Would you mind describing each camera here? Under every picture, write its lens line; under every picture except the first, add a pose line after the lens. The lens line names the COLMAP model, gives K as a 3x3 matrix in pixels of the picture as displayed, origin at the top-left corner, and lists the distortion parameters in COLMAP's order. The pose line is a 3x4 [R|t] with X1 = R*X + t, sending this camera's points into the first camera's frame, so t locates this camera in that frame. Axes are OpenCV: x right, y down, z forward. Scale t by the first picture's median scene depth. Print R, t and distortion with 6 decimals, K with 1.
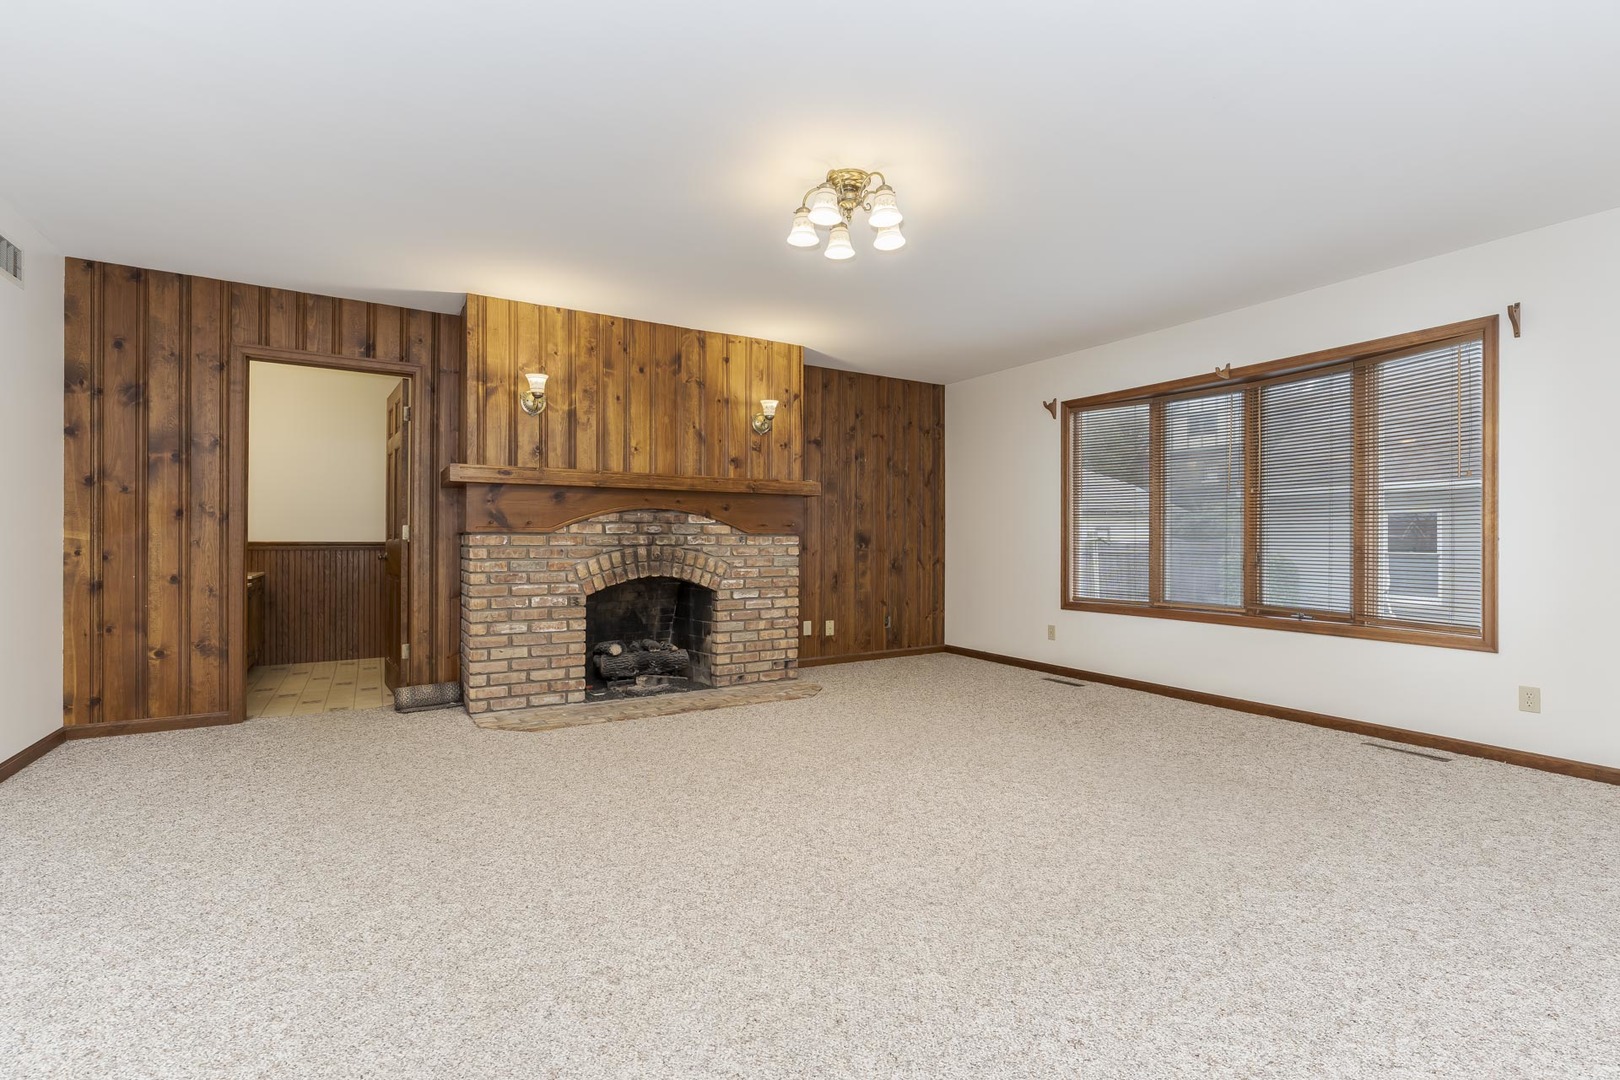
lens RADIAL K [[743.5, 0, 810.0], [0, 743.5, 540.0], [0, 0, 1]] dist [-0.000137, 0.000034]
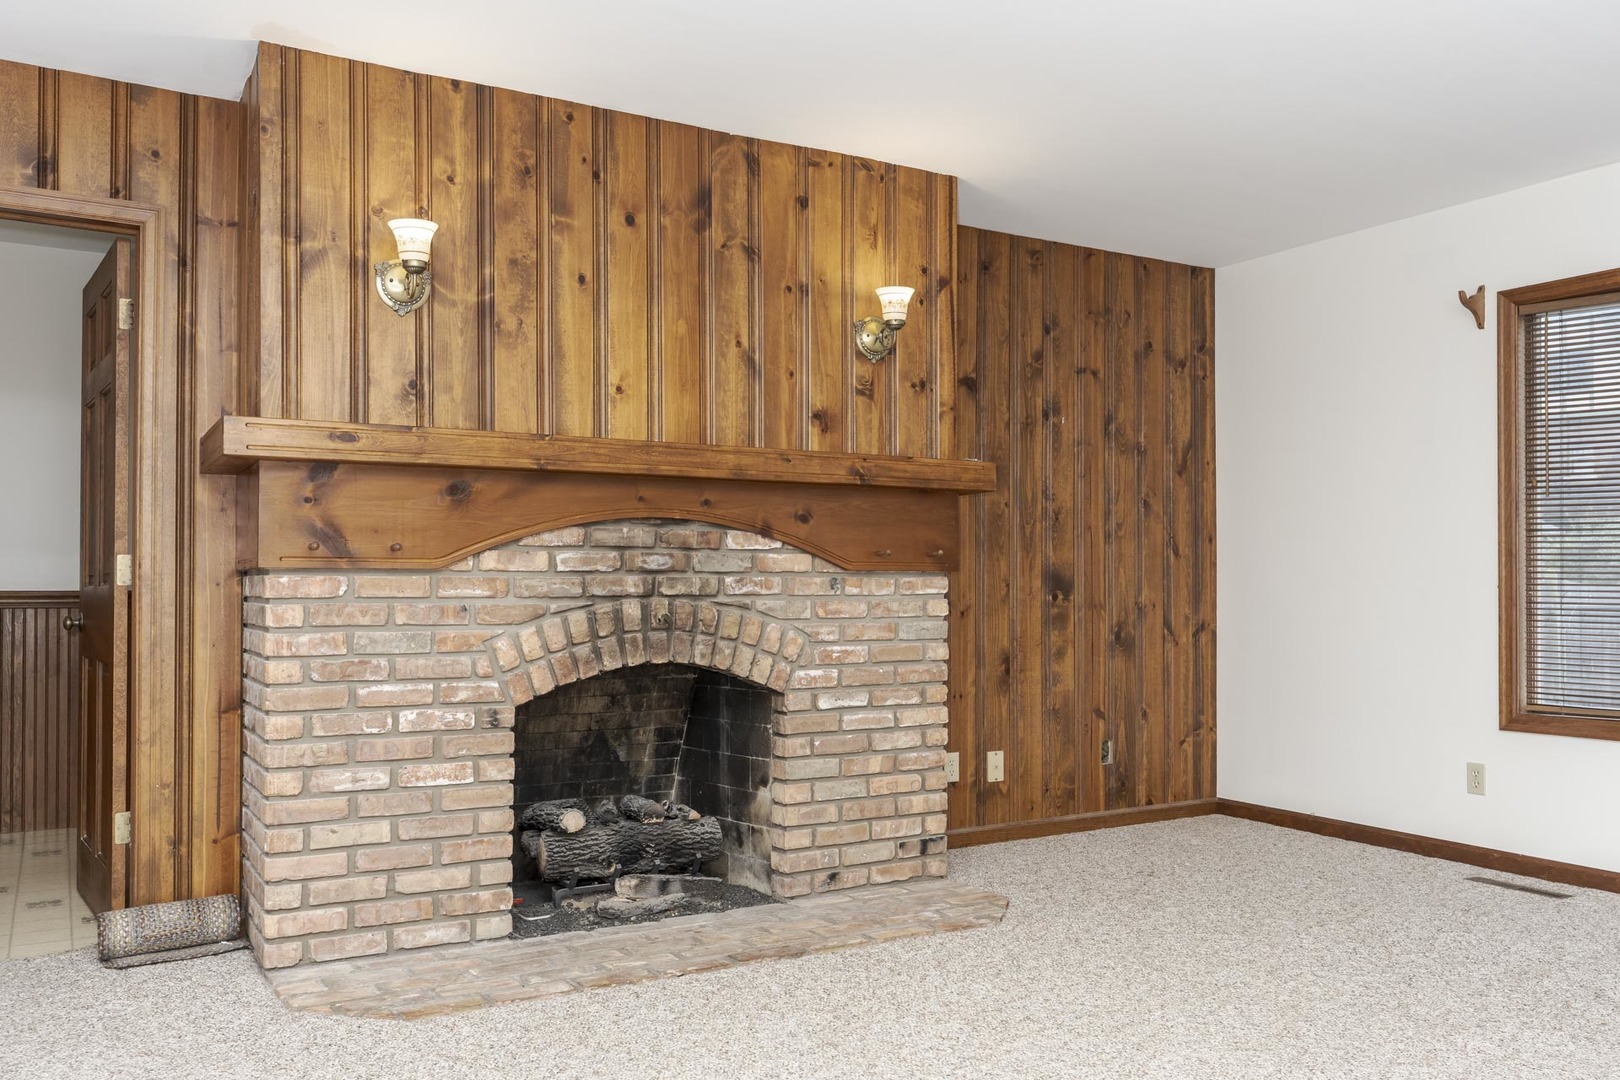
lens RADIAL K [[1301.3, 0, 810.6], [0, 1301.3, 574.3], [0, 0, 1]] dist [0.016706, -0.004199]
pose [[0.999947, -0.002574, -0.009991, -0.102619], [0.002480, 0.999952, -0.009441, 0.001217], [0.010014, 0.009416, 0.999906, 0.181456]]
